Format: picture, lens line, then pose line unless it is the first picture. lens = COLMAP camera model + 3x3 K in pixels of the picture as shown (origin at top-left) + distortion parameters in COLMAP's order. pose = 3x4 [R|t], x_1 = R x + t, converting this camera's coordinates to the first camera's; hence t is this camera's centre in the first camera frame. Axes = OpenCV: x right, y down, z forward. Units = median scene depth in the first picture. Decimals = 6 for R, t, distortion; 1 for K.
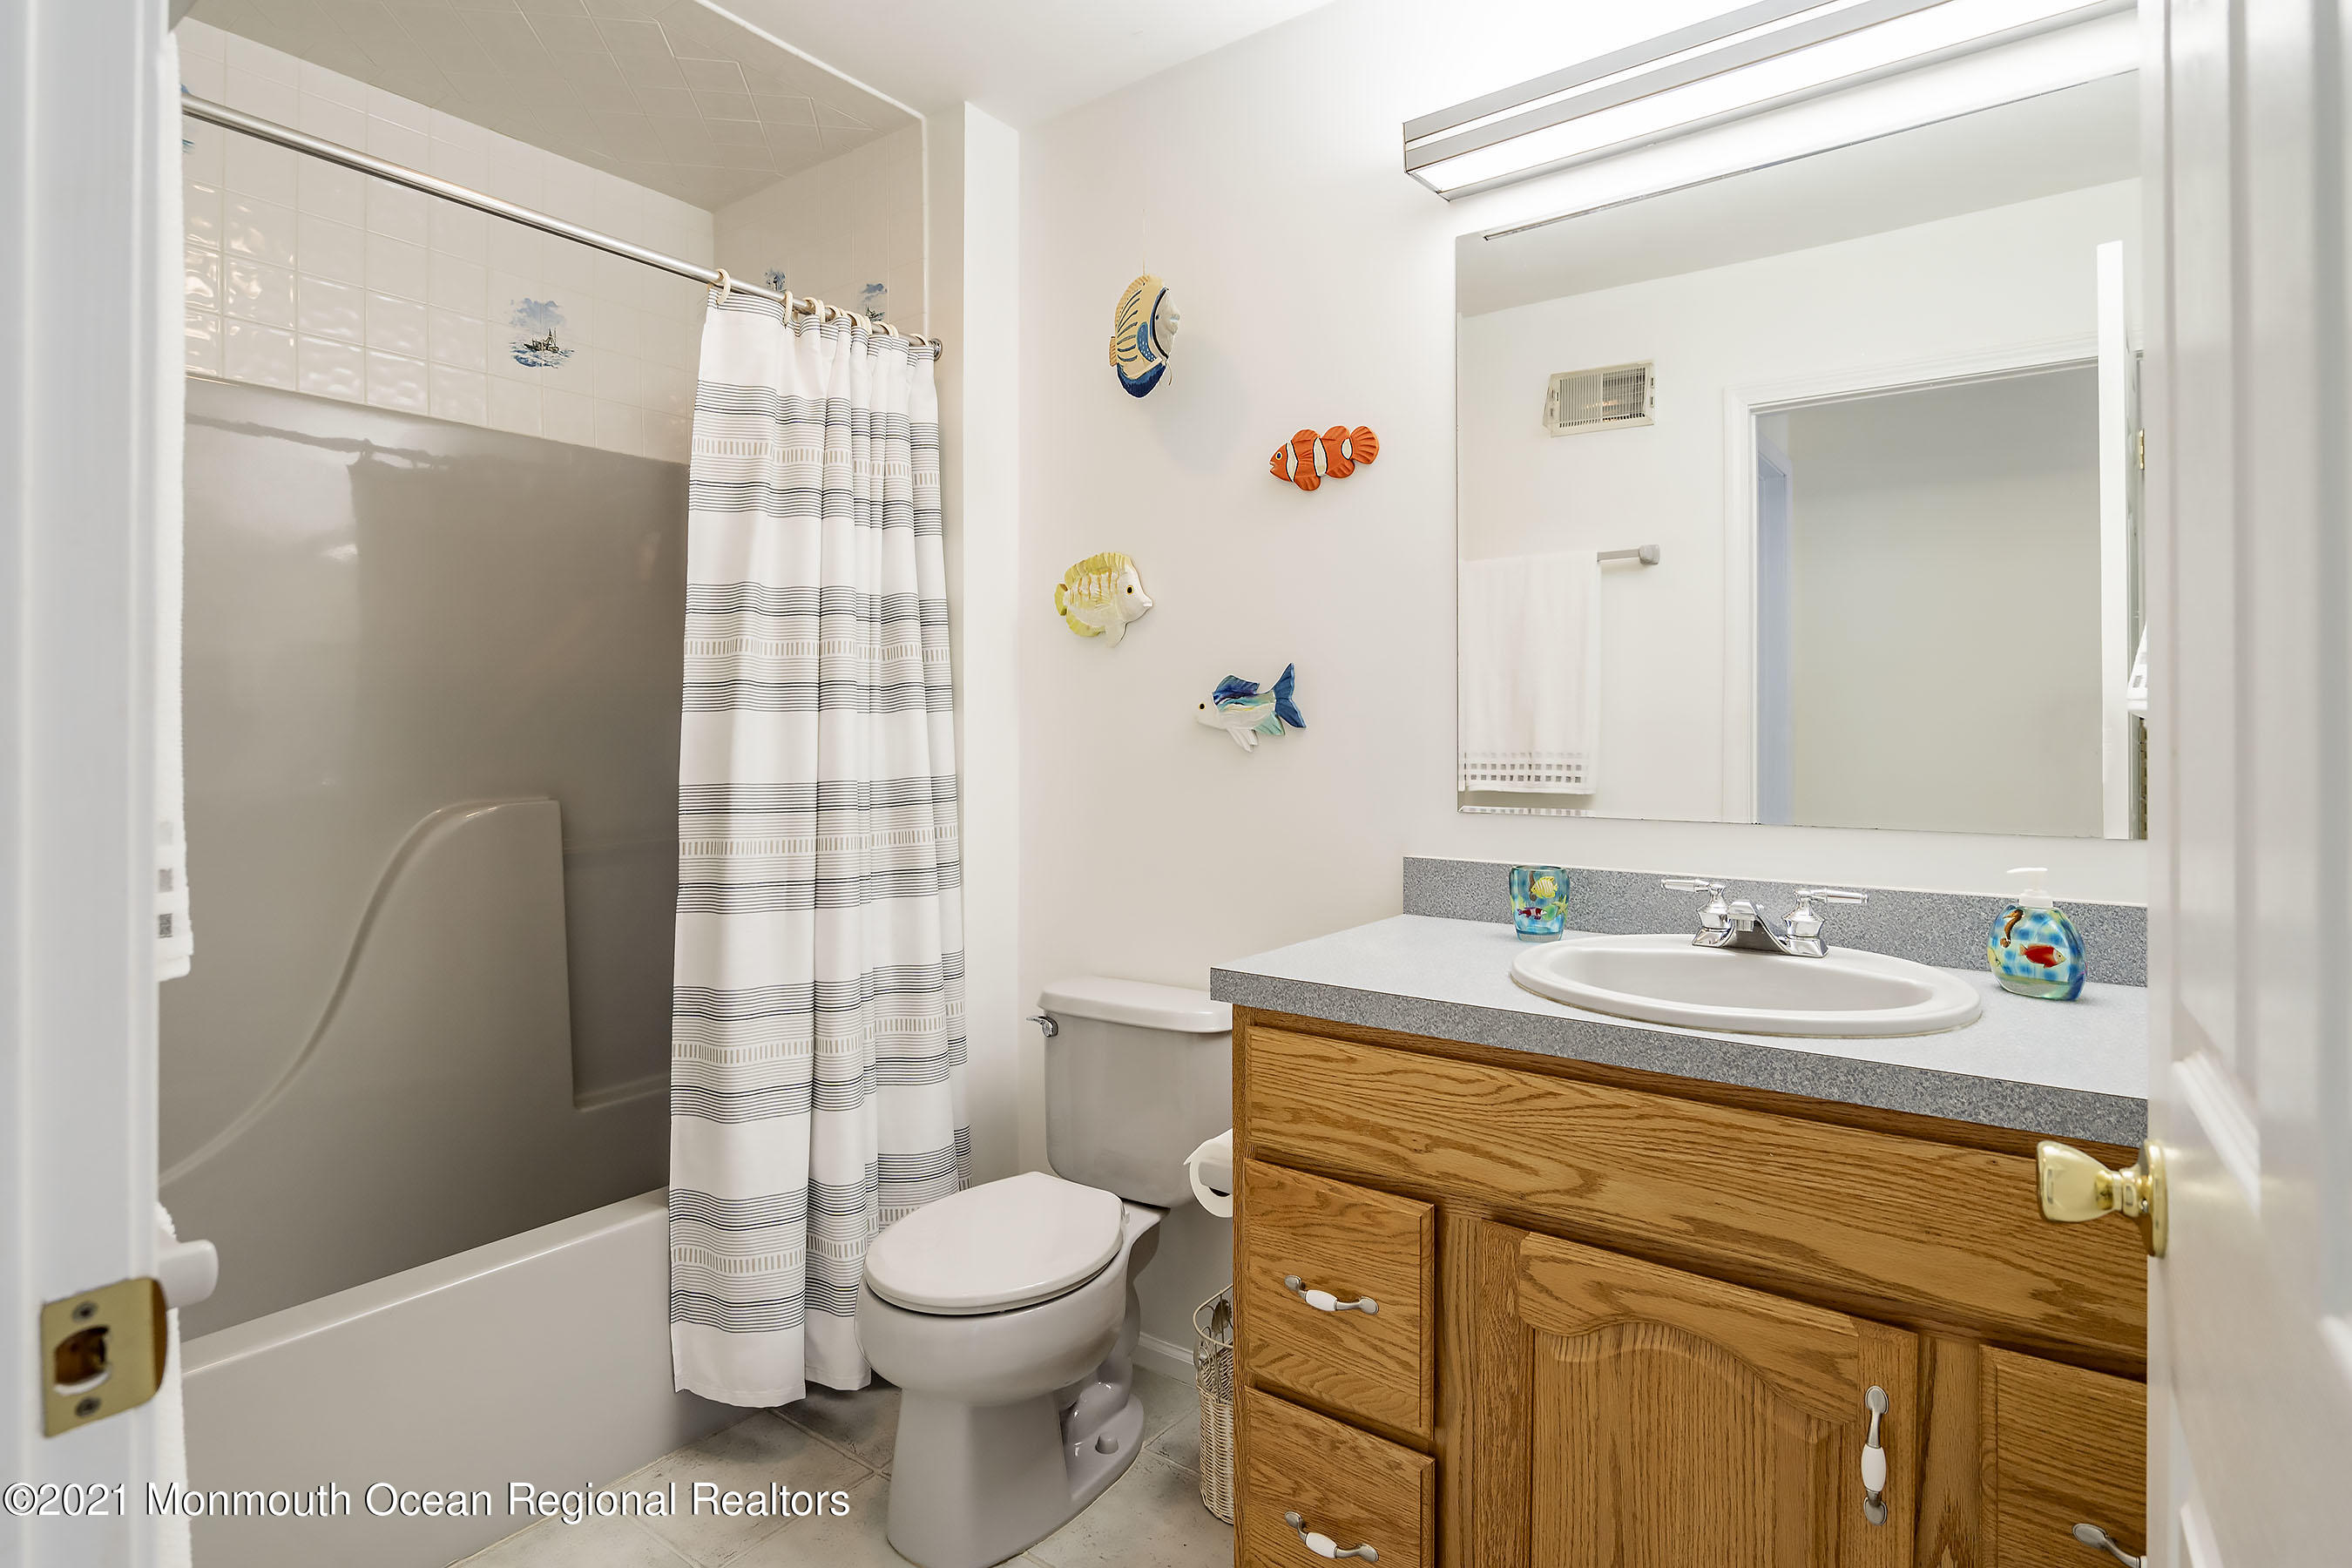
lens RADIAL K [[1242.4, 0, 1179.0], [0, 1242.4, 760.1], [0, 0, 1]] dist [-0.001452, -0.000365]
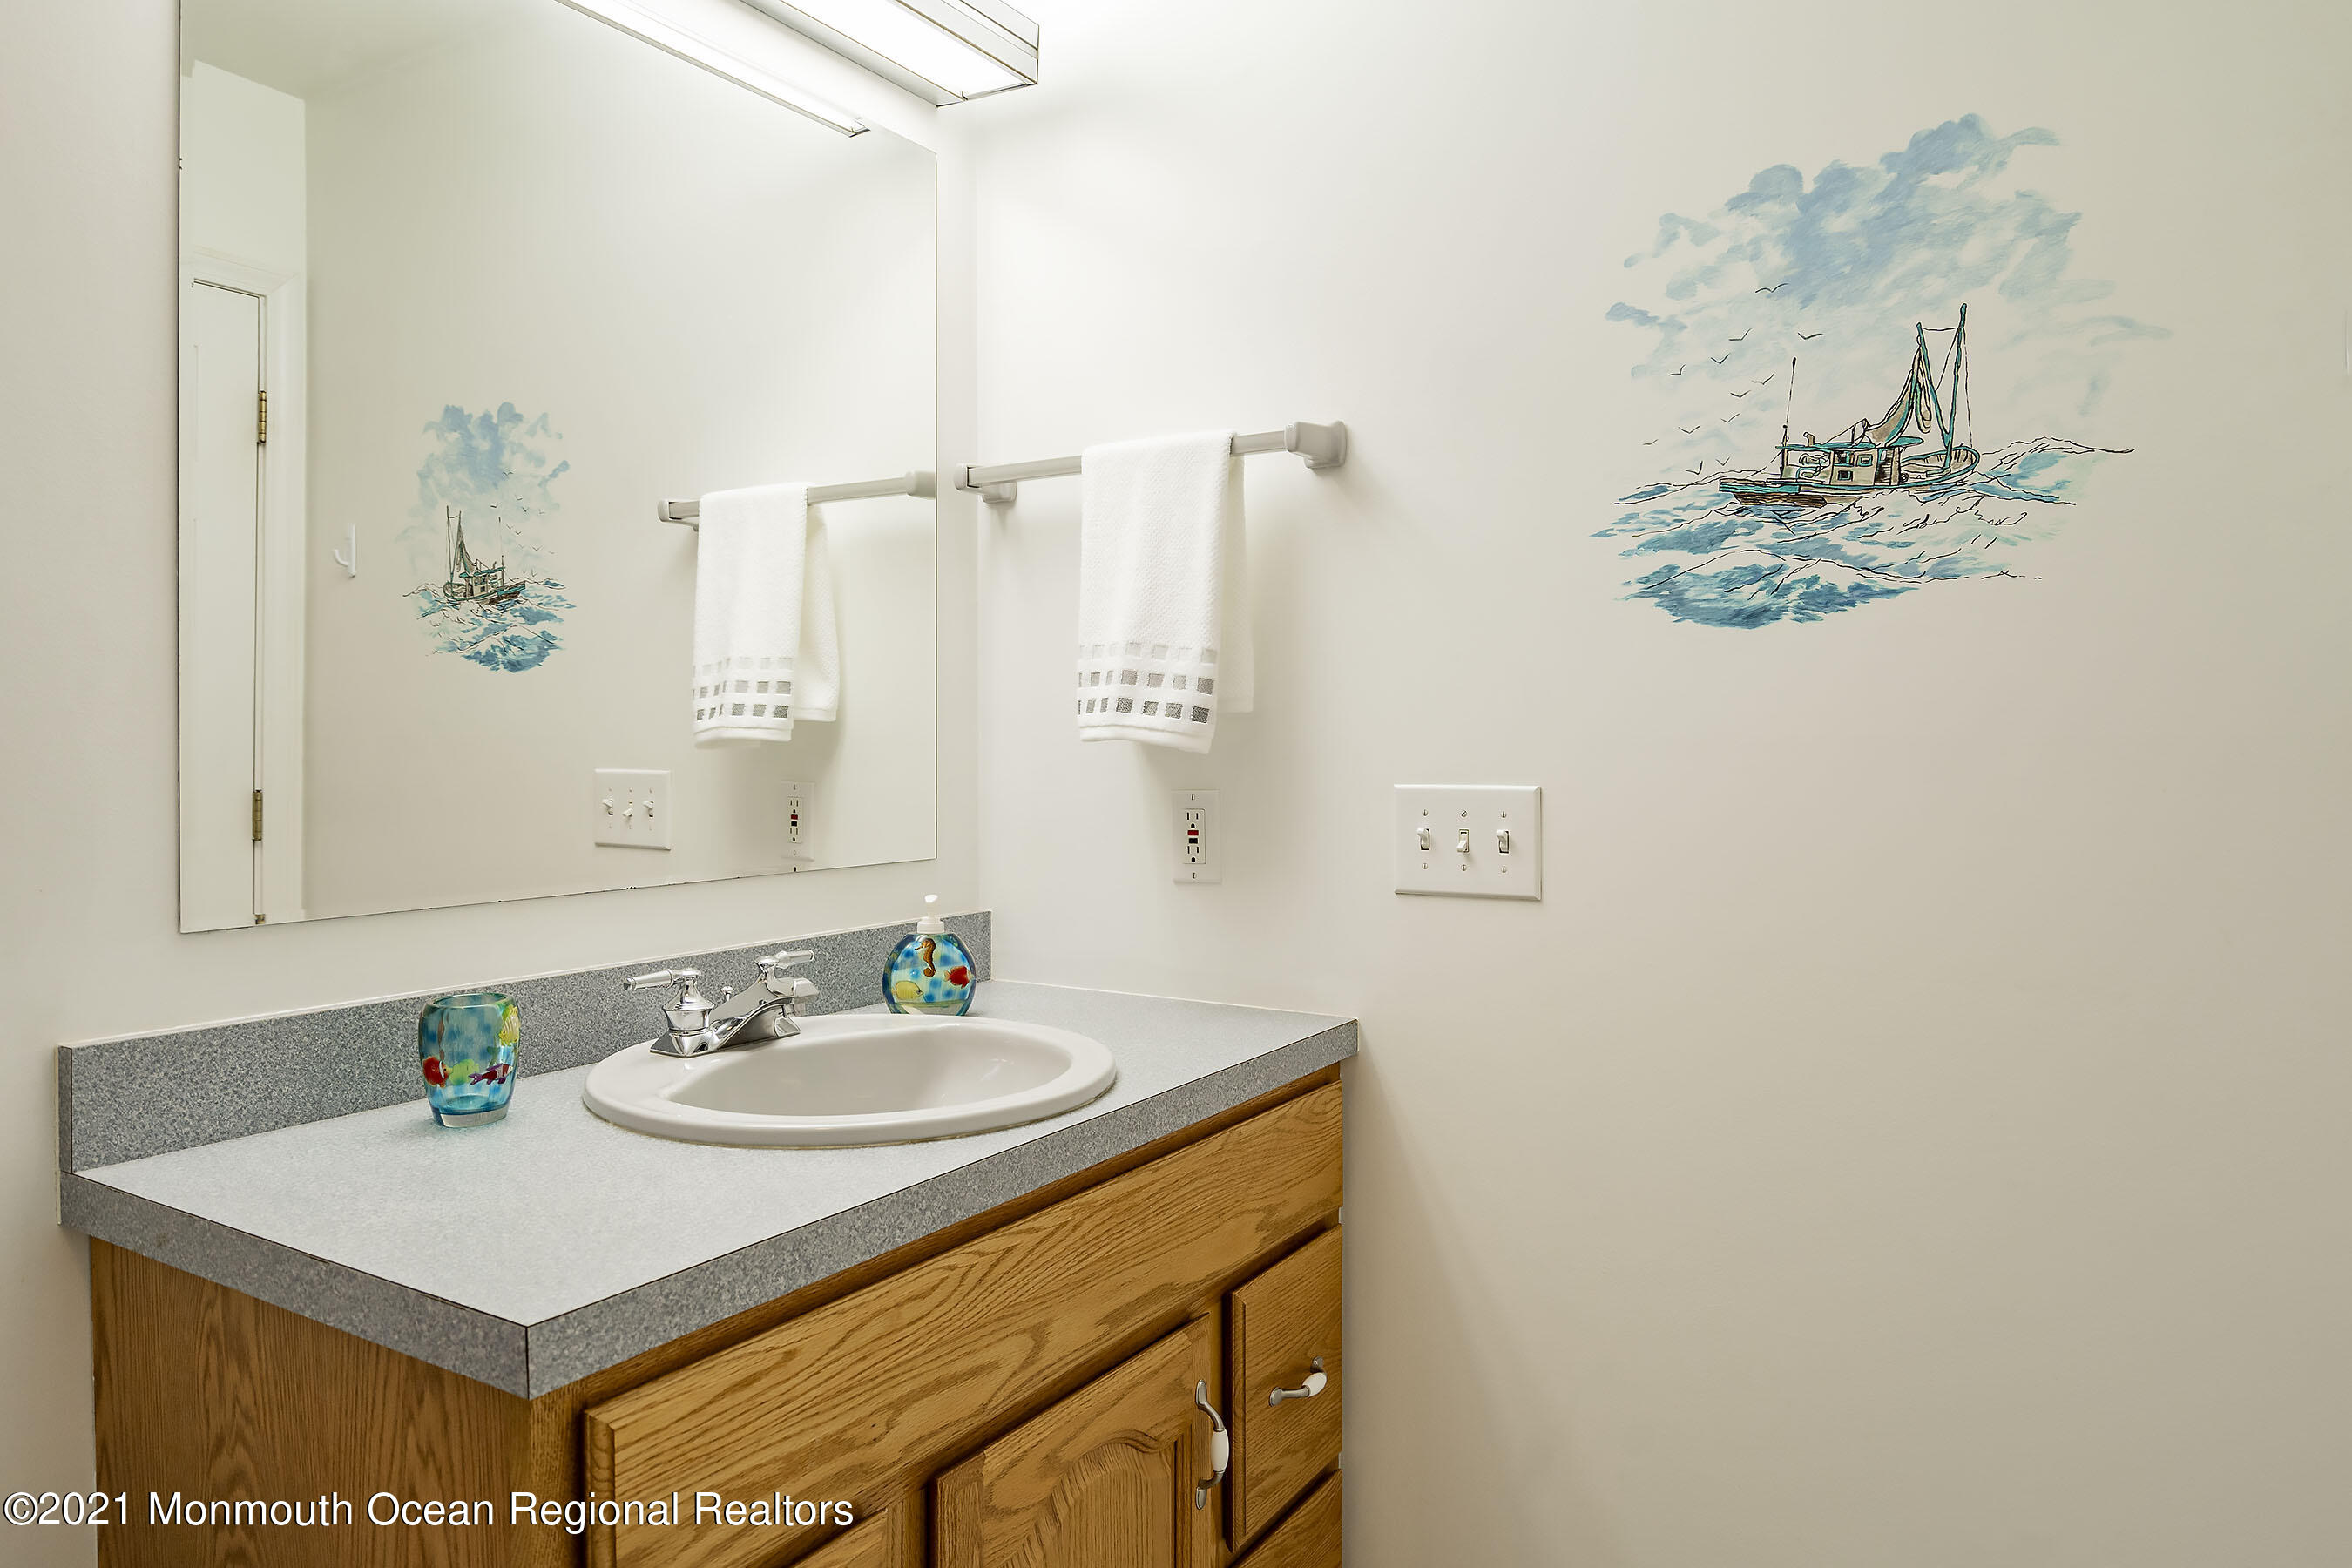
lens RADIAL K [[1525.6, 0, 1176.8], [0, 1525.6, 778.4], [0, 0, 1]] dist [-0.006509, -0.000720]
pose [[-0.105001, -0.022623, 0.994215, -0.624597], [0.021125, 0.999465, 0.024974, -0.040292], [-0.994248, 0.023625, -0.104467, 0.979246]]
